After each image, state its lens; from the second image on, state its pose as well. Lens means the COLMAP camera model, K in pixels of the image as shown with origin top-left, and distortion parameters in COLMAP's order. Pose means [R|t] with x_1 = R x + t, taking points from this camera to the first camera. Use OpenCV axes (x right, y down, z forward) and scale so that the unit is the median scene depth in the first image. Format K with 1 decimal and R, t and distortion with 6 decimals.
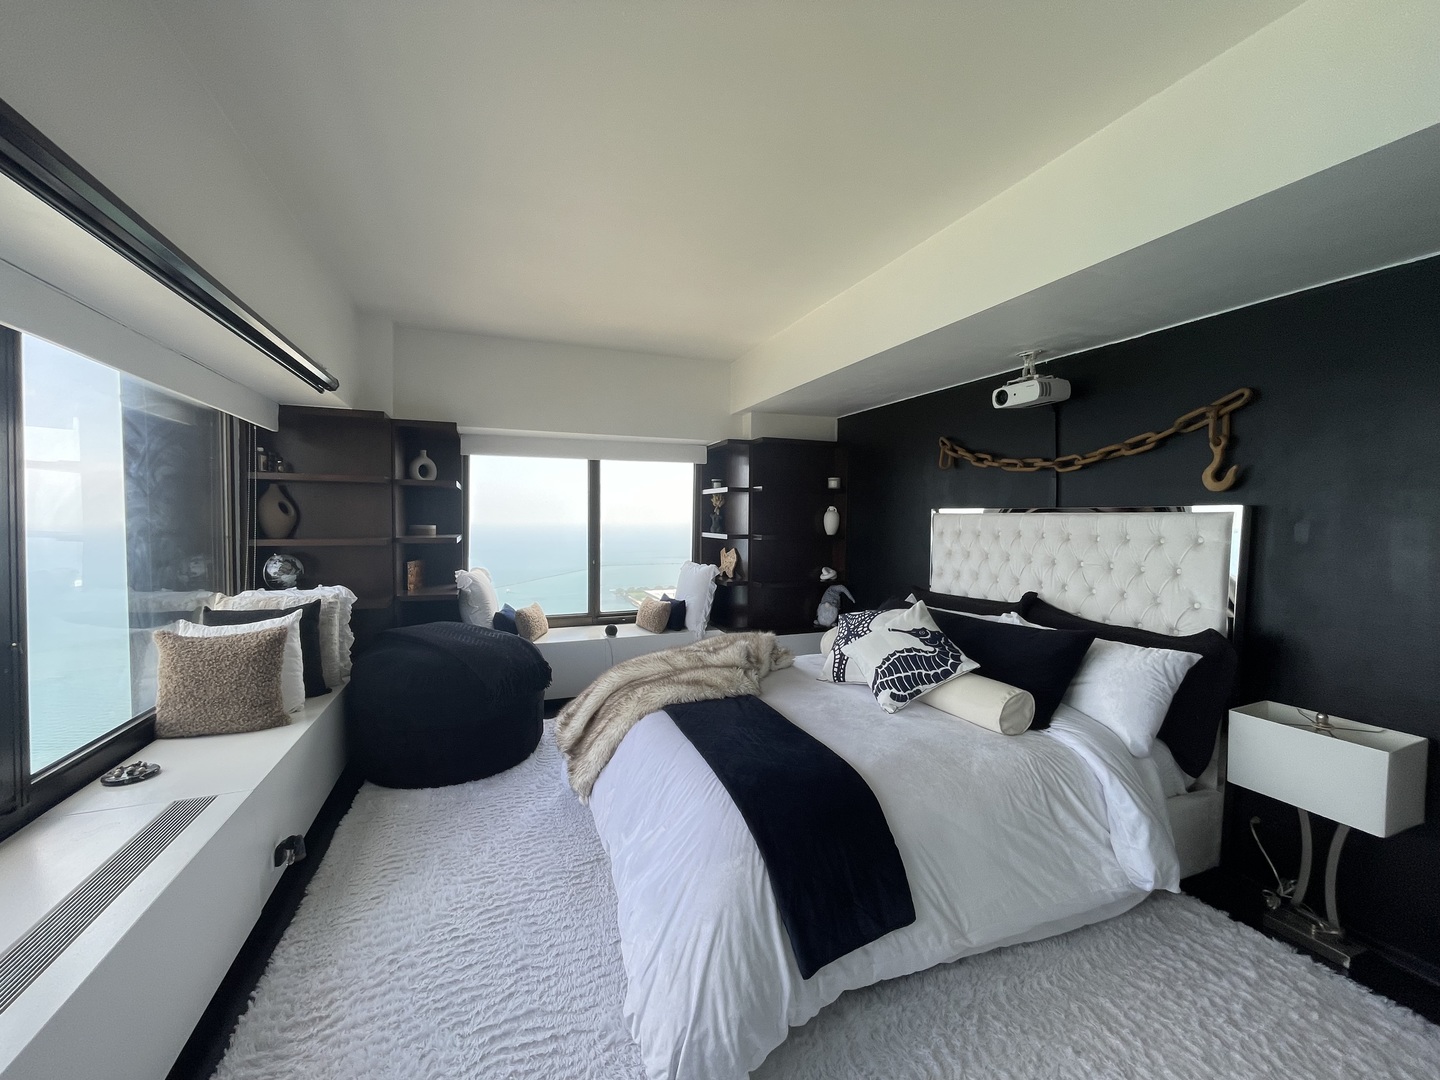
lens RADIAL K [[586.3, 0, 713.5], [0, 586.3, 544.7], [0, 0, 1]] dist [0.007751, -0.003158]
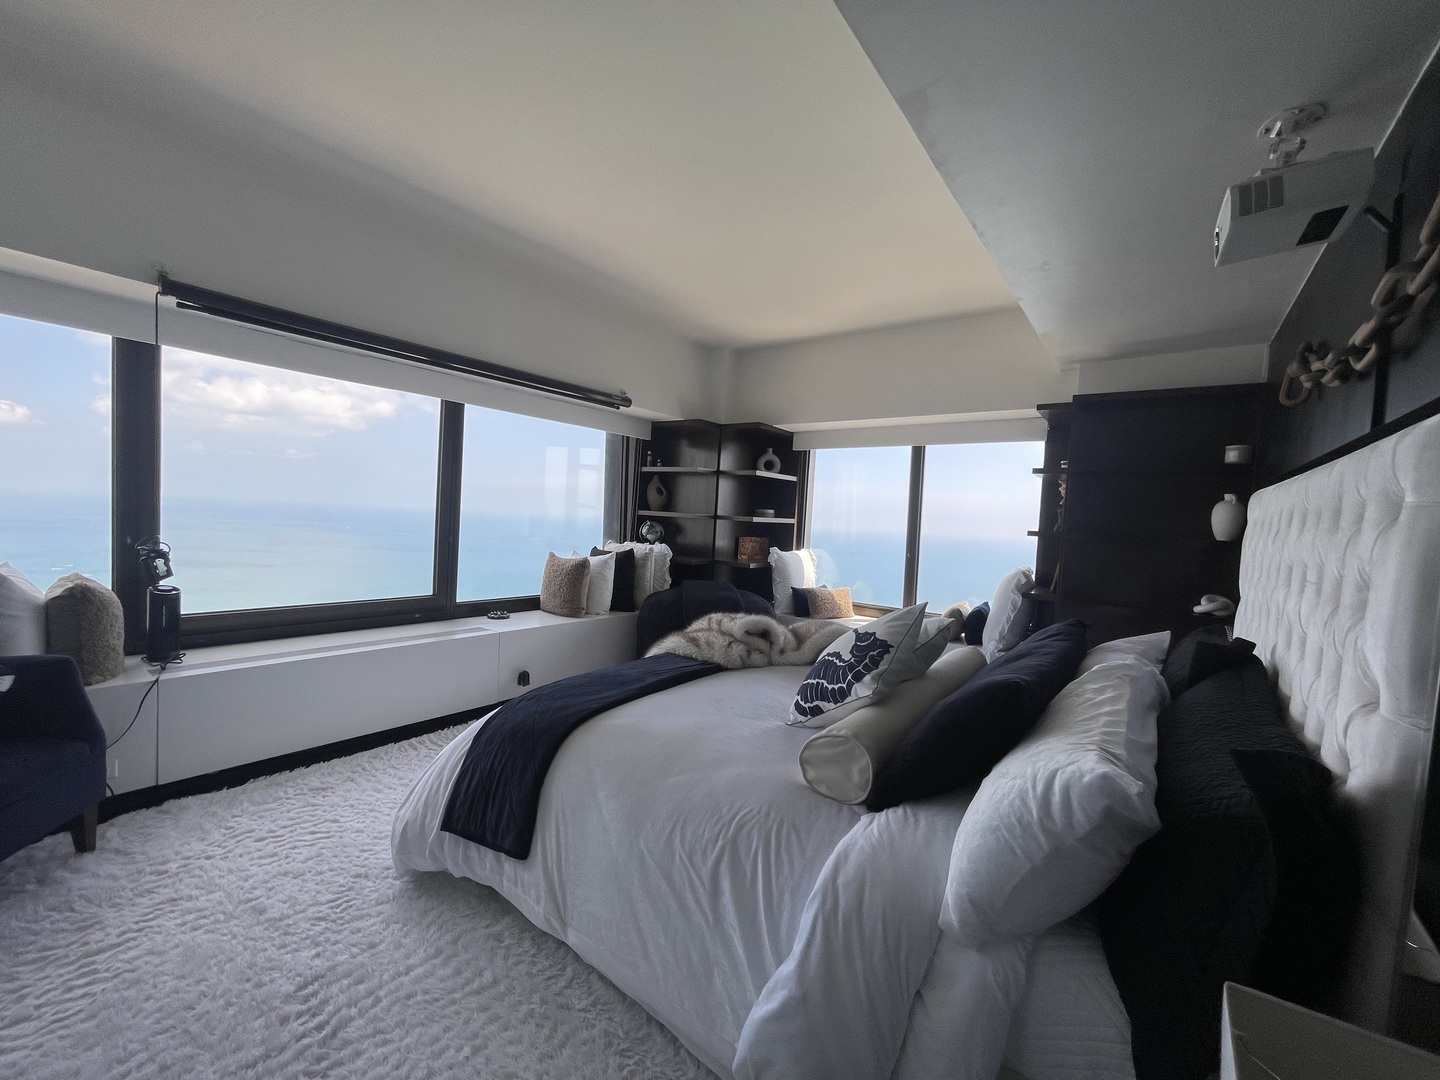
lens RADIAL K [[586.3, 0, 713.5], [0, 586.3, 544.7], [0, 0, 1]] dist [0.007751, -0.003158]
pose [[0.524178, 0.065416, -0.849093, 0.741036], [-0.089182, 0.995780, 0.021662, 0.034973], [0.846926, 0.064369, 0.527800, 0.406848]]
